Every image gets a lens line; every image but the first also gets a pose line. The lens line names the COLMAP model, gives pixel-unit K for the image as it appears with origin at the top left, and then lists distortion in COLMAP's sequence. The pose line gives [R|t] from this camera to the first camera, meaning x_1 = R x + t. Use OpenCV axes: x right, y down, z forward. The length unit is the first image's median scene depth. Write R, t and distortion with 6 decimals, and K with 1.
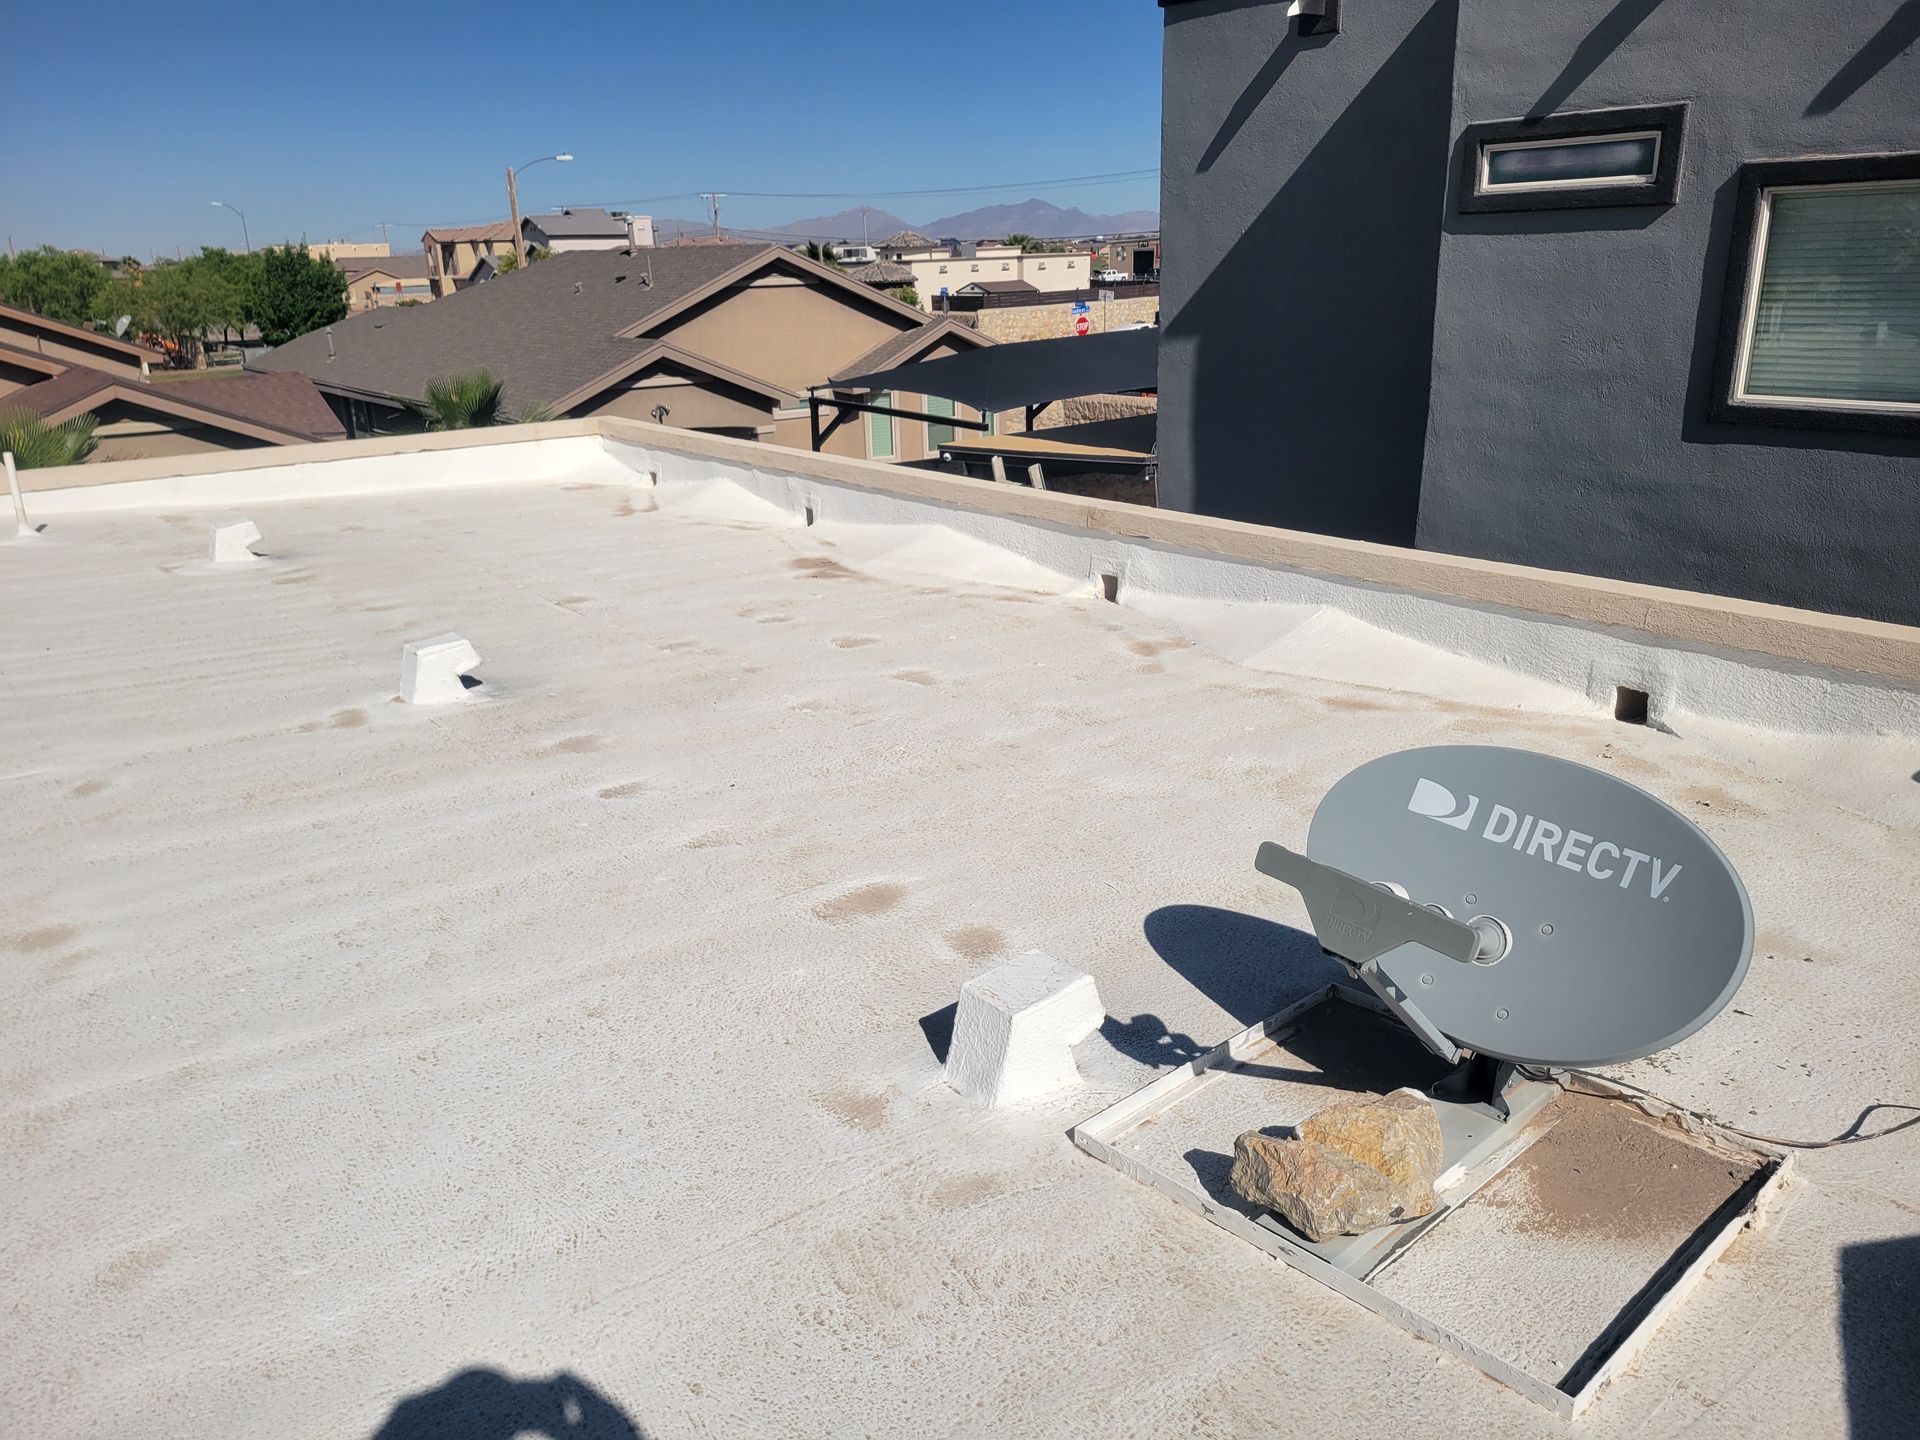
lens RADIAL K [[1433.7, 0, 960.0], [0, 1433.7, 720.0], [0, 0, 1]] dist [0.067098, -0.060621]
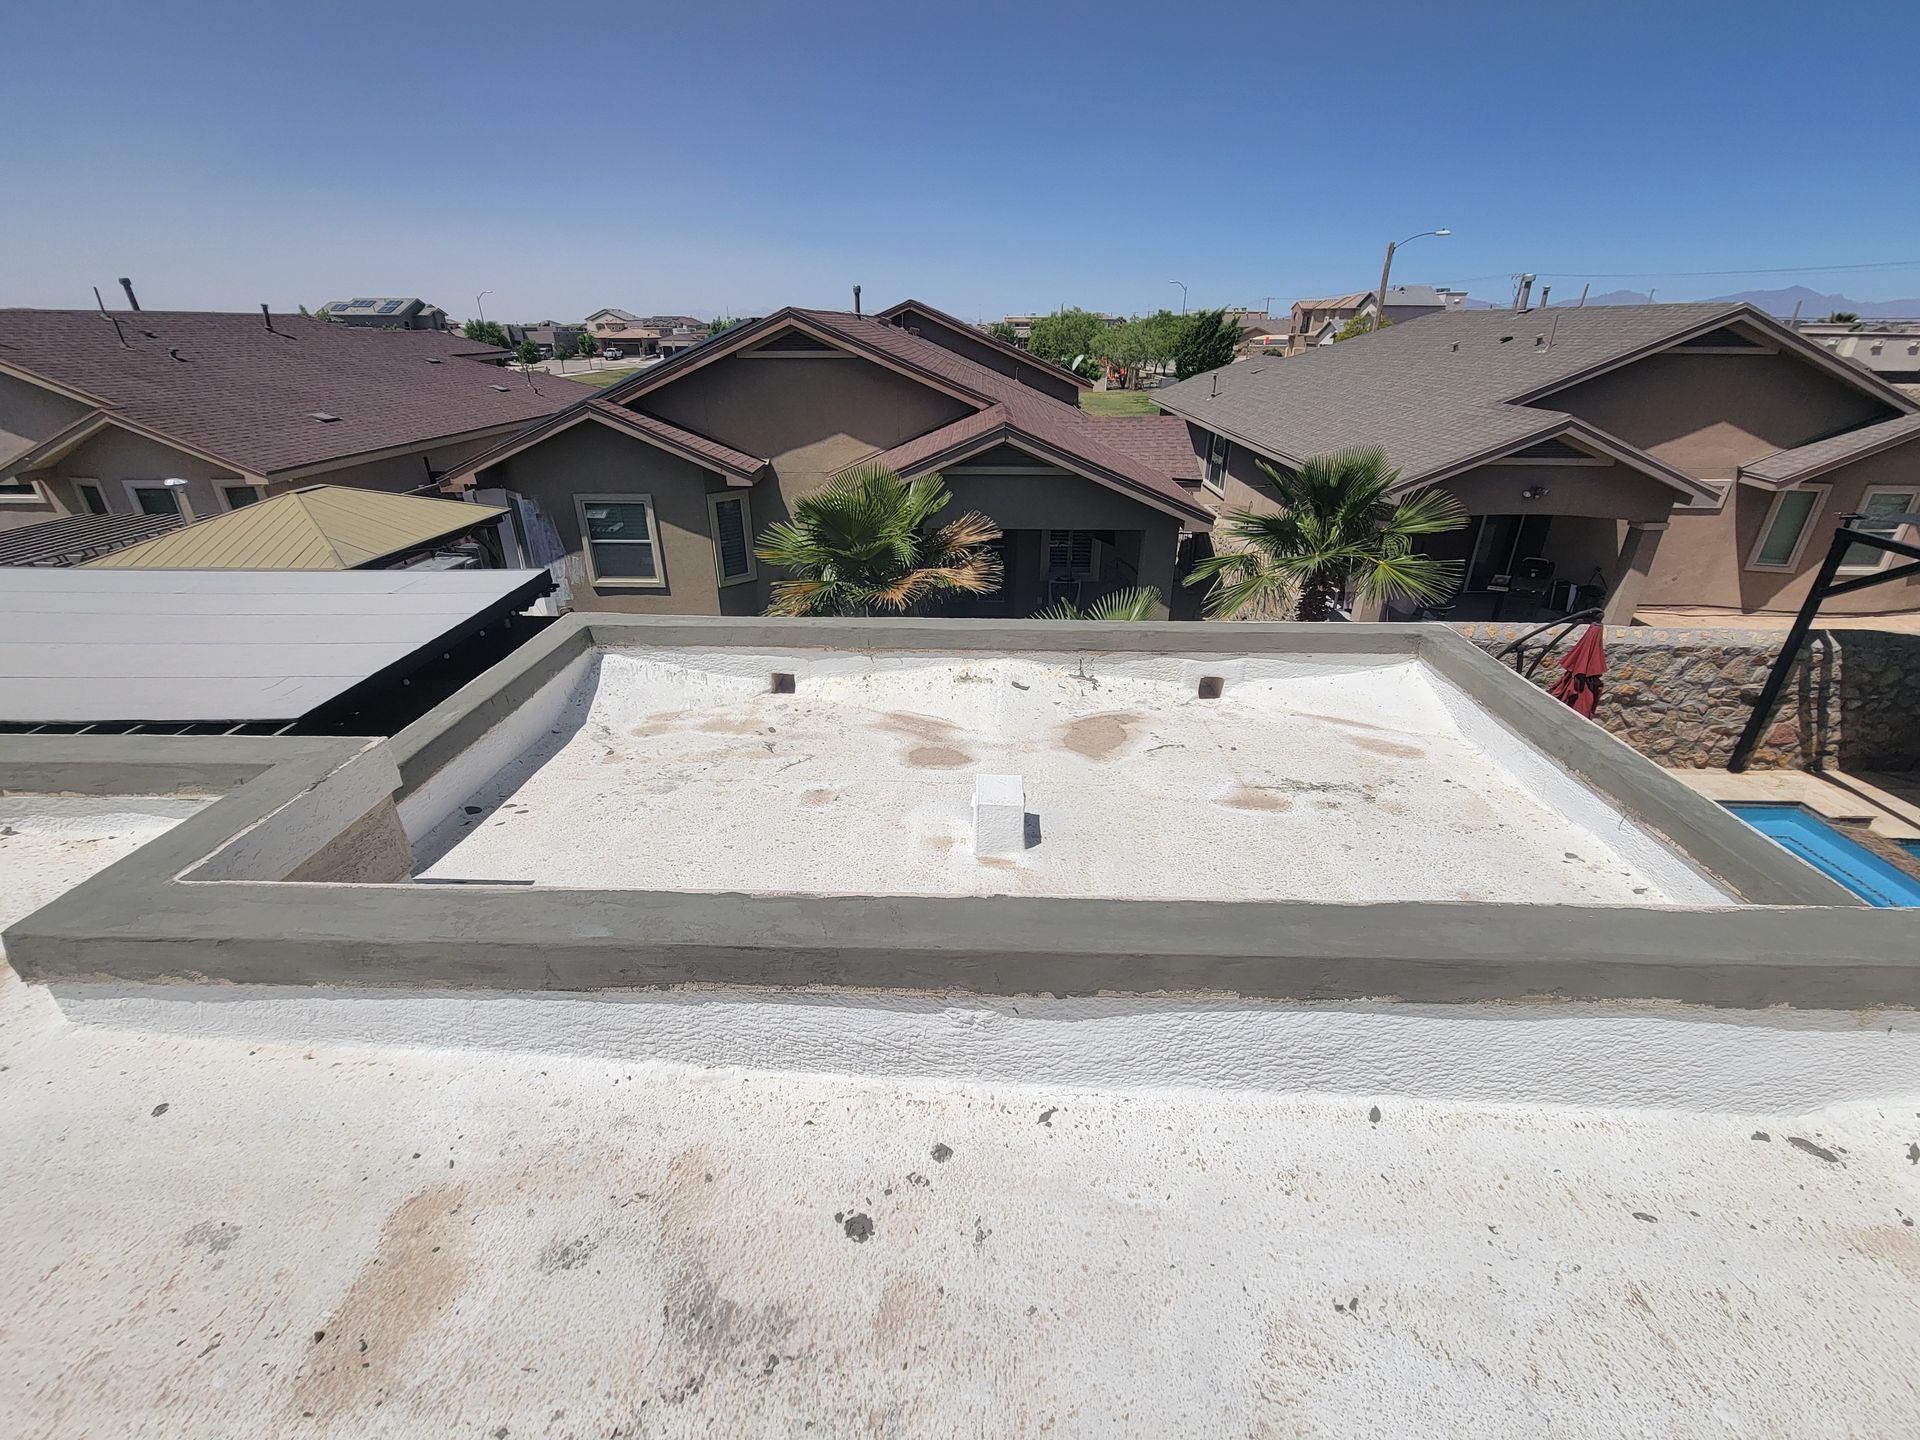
lens RADIAL K [[856.1, 0, 954.0], [0, 856.1, 730.0], [0, 0, 1]] dist [0.000164, -0.000849]
pose [[0.779698, 0.293937, -0.552876, -0.045075], [-0.215874, 0.955022, 0.203299, -0.030356], [0.587766, -0.039160, 0.808082, 0.102581]]
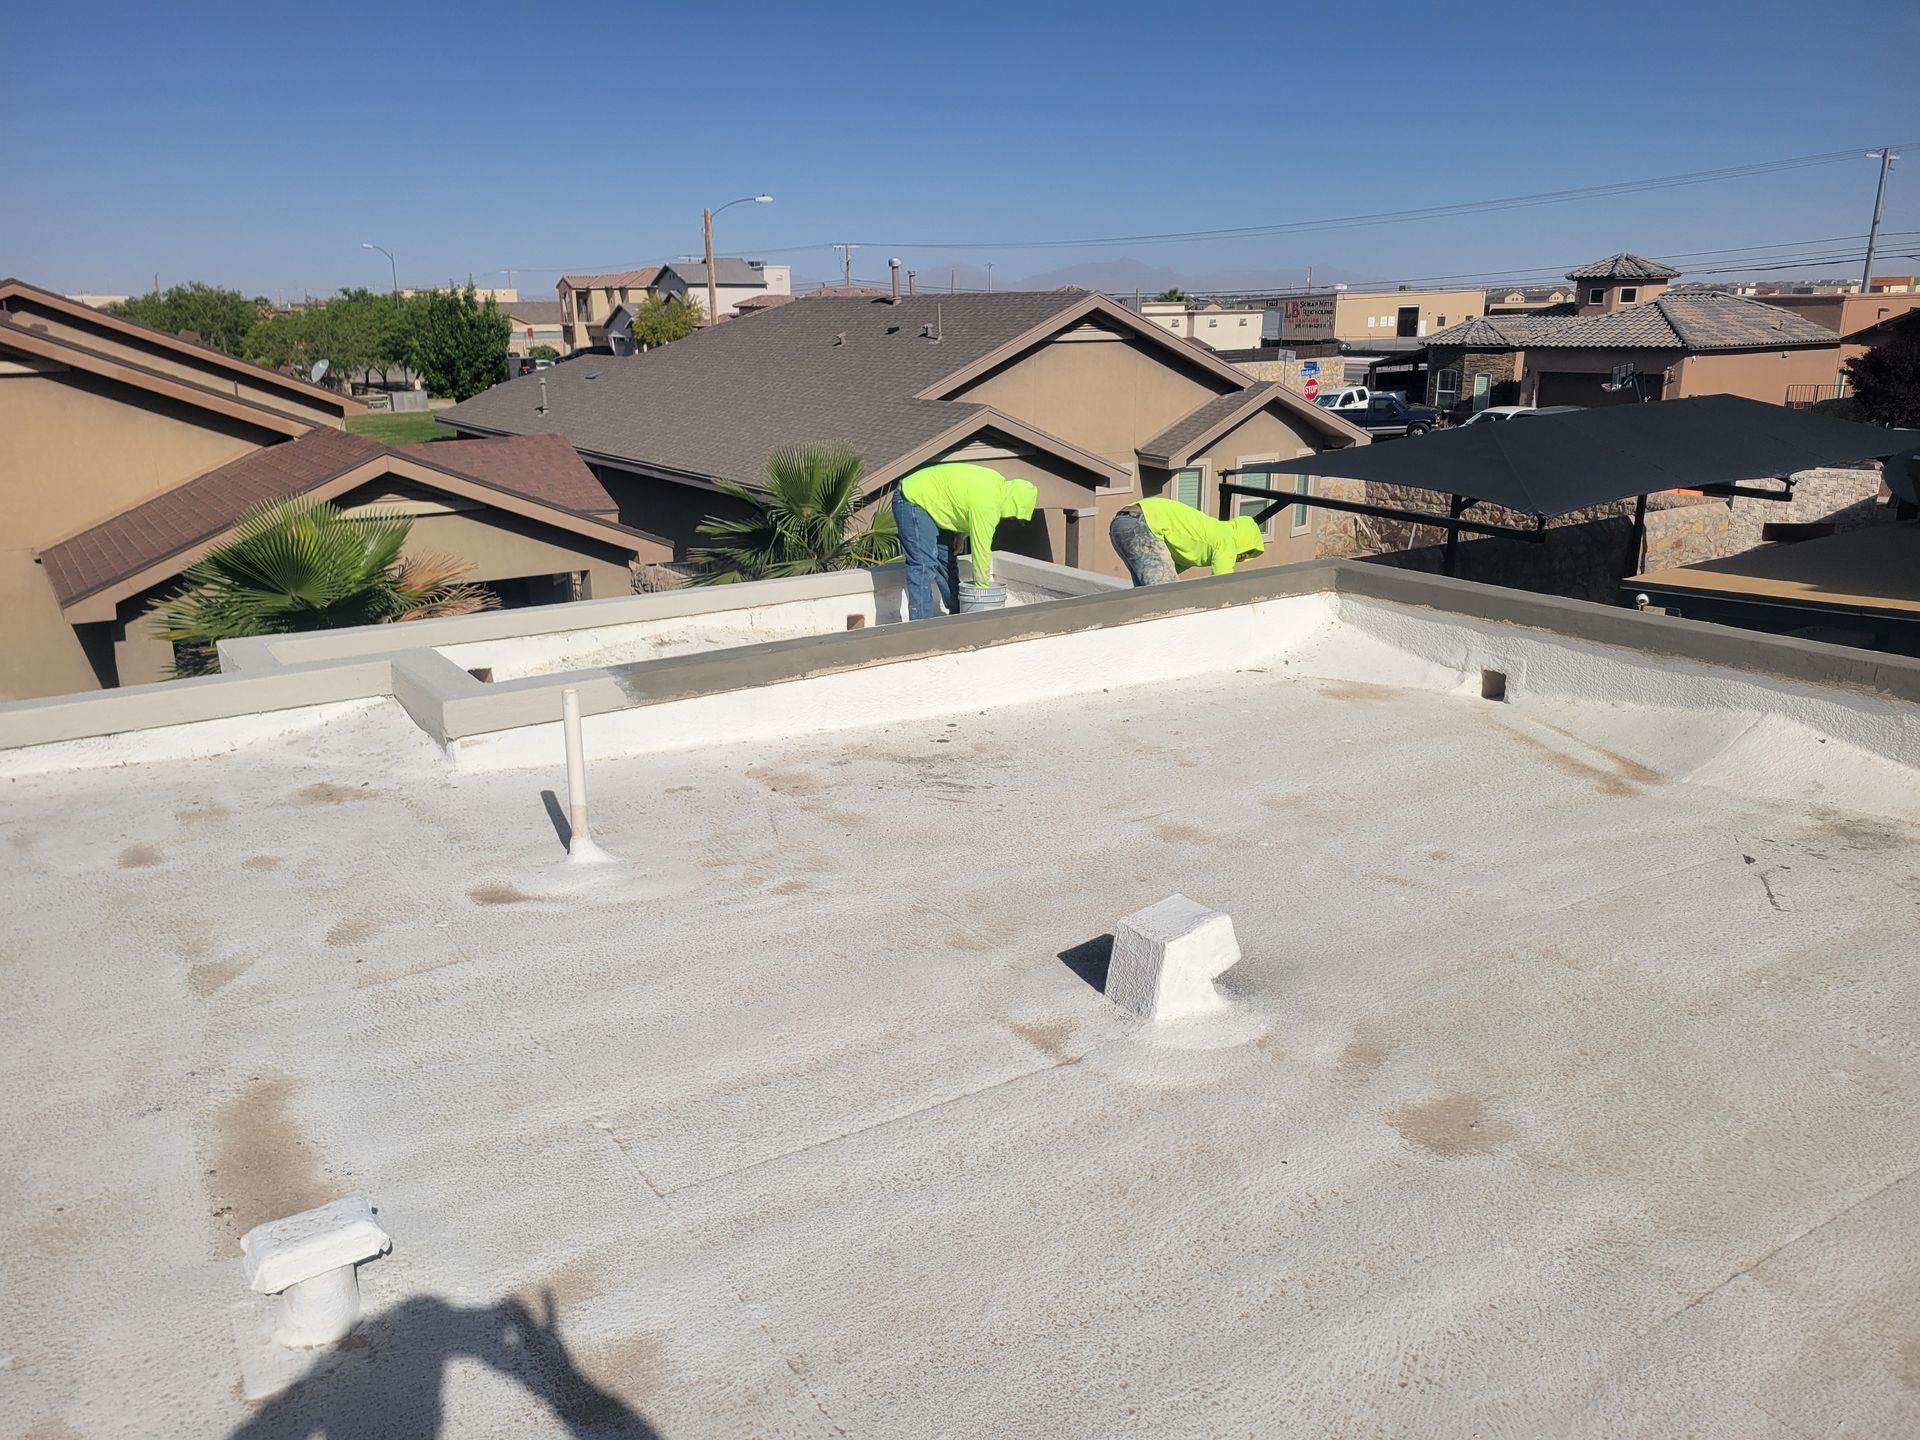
lens RADIAL K [[1433.7, 0, 960.0], [0, 1433.7, 720.0], [0, 0, 1]] dist [0.067098, -0.060621]
pose [[0.998020, 0.034914, -0.052316, -0.049268], [-0.036710, 0.998755, -0.033768, -0.015460], [0.051072, 0.035622, 0.998060, 0.052266]]
